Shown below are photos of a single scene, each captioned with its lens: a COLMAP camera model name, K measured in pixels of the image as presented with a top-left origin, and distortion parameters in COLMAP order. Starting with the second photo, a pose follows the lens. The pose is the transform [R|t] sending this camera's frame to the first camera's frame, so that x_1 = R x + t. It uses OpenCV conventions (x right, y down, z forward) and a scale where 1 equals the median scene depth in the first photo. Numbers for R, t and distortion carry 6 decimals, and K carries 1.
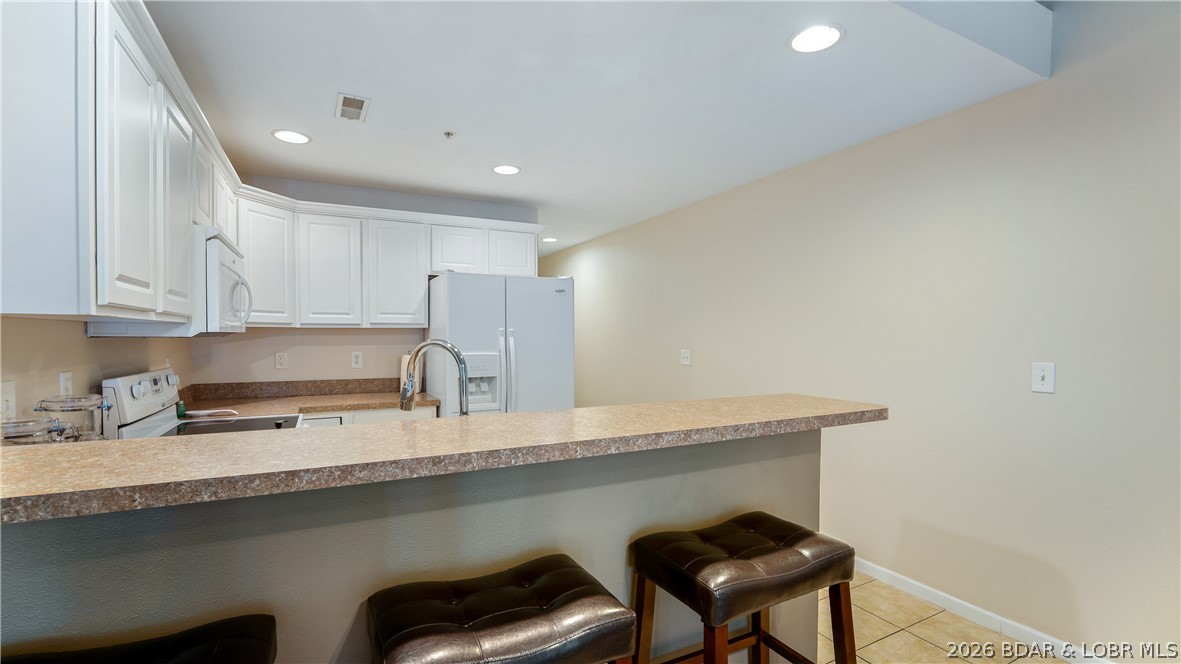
lens RADIAL K [[518.7, 0, 572.6], [0, 518.7, 342.7], [0, 0, 1]] dist [-0.002166, -0.000320]
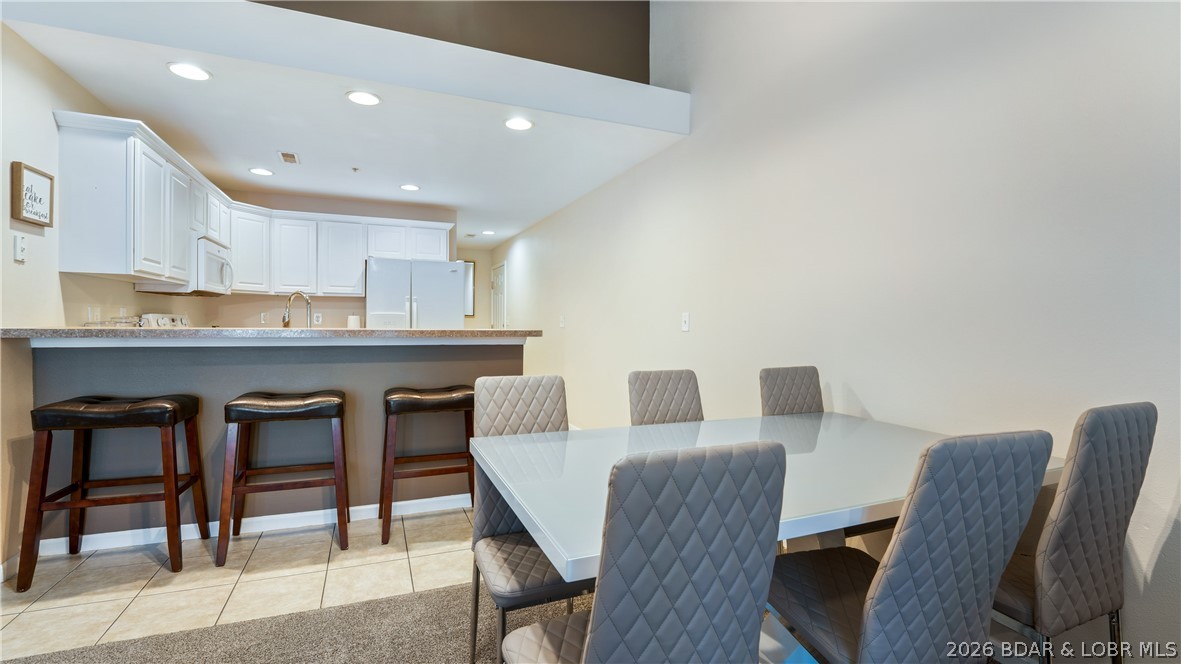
lens RADIAL K [[516.5, 0, 569.0], [0, 516.5, 330.5], [0, 0, 1]] dist [-0.000564, -0.000177]
pose [[0.997074, 0.010995, -0.075650, 0.447152], [-0.010861, 0.999939, 0.002178, 0.063147], [0.075670, -0.001350, 0.997132, -0.431168]]
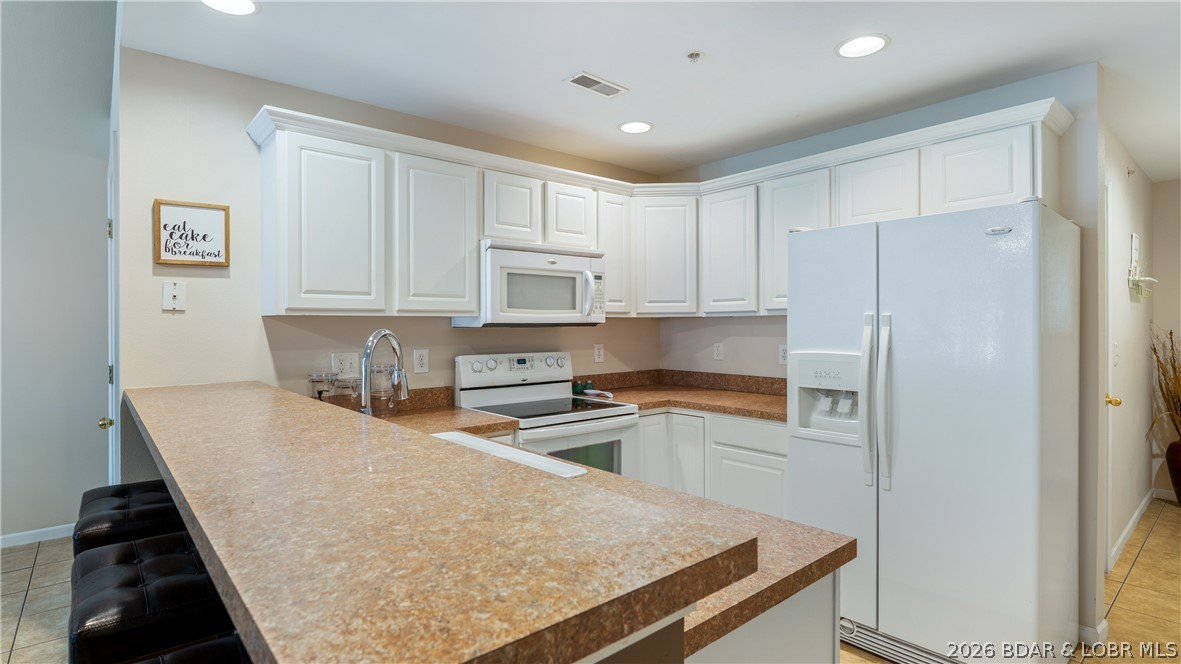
lens RADIAL K [[583.5, 0, 590.5], [0, 583.5, 332.0], [0, 0, 1]] dist [-0.000557, -0.000042]
pose [[0.260354, 0.007356, -0.965485, 0.454644], [-0.008204, 0.999952, 0.005407, -0.005603], [0.965478, 0.006513, 0.260402, 0.540817]]
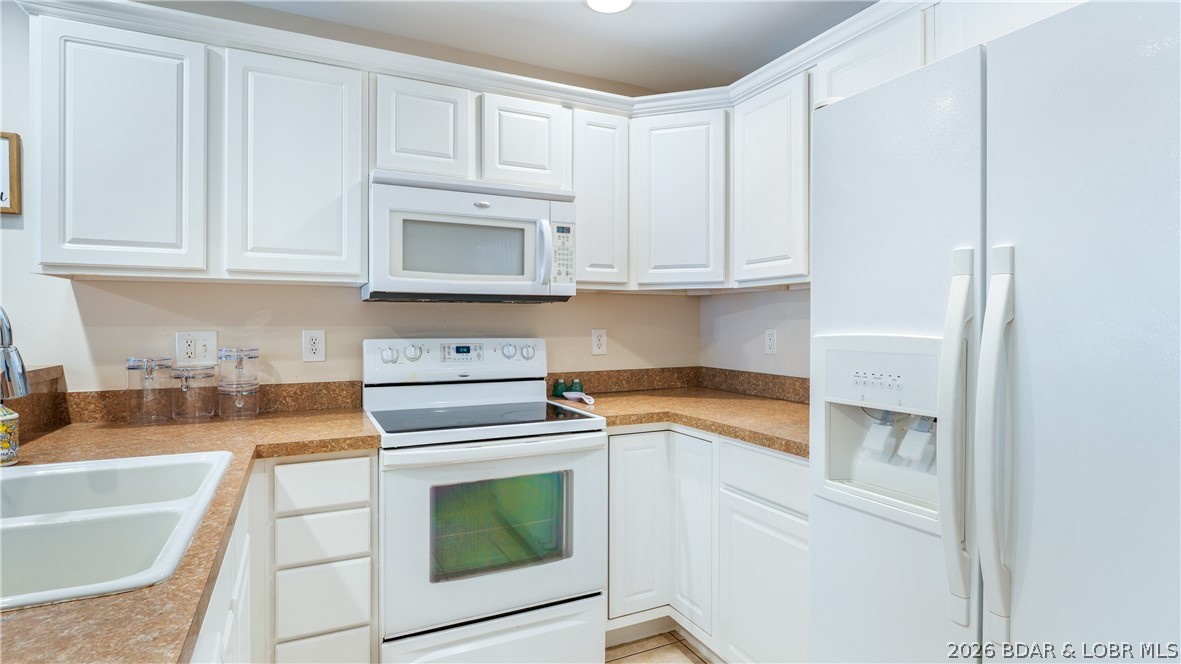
lens RADIAL K [[584.3, 0, 588.8], [0, 584.3, 324.8], [0, 0, 1]] dist [0.000458, 0.000418]
pose [[0.004361, -0.000632, -0.999990, 0.180456], [-0.014721, 0.999891, -0.000697, 0.019040], [0.999882, 0.014723, 0.004351, 0.844912]]
